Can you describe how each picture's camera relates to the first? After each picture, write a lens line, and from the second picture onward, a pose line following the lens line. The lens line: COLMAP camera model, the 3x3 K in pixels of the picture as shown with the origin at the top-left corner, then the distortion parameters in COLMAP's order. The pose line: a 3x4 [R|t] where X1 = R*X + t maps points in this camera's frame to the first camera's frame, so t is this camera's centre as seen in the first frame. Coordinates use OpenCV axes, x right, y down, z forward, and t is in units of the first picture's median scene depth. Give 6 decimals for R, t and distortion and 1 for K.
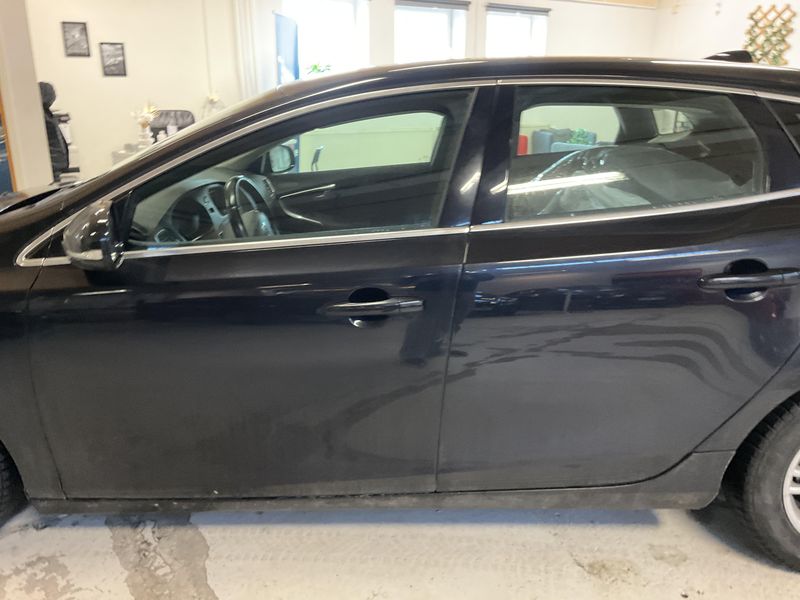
lens RADIAL K [[667.3, 0, 400.0], [0, 667.3, 300.0], [0, 0, 1]] dist [-0.035080, 0.007667]
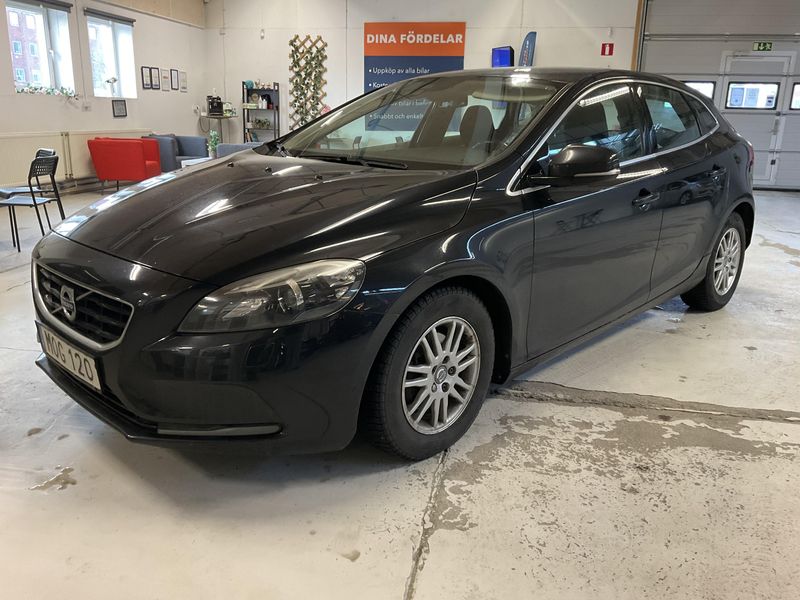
lens RADIAL K [[668.4, 0, 400.0], [0, 668.4, 300.0], [0, 0, 1]] dist [0.012903, -0.008258]
pose [[0.678581, -0.183580, 0.711215, -0.313632], [0.202763, 0.977458, 0.058844, 0.005521], [-0.705985, 0.104278, 0.700508, 0.030509]]
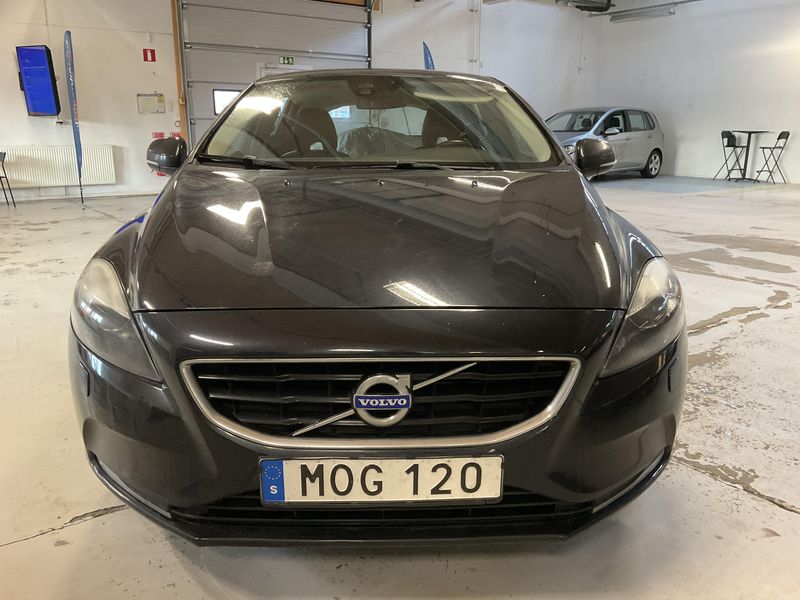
lens RADIAL K [[668.4, 0, 400.0], [0, 668.4, 300.0], [0, 0, 1]] dist [0.012903, -0.008258]
pose [[-0.064962, -0.247317, 0.966755, -0.365684], [0.306371, 0.917068, 0.255193, -0.059146], [-0.949693, 0.312764, 0.016196, 0.250284]]
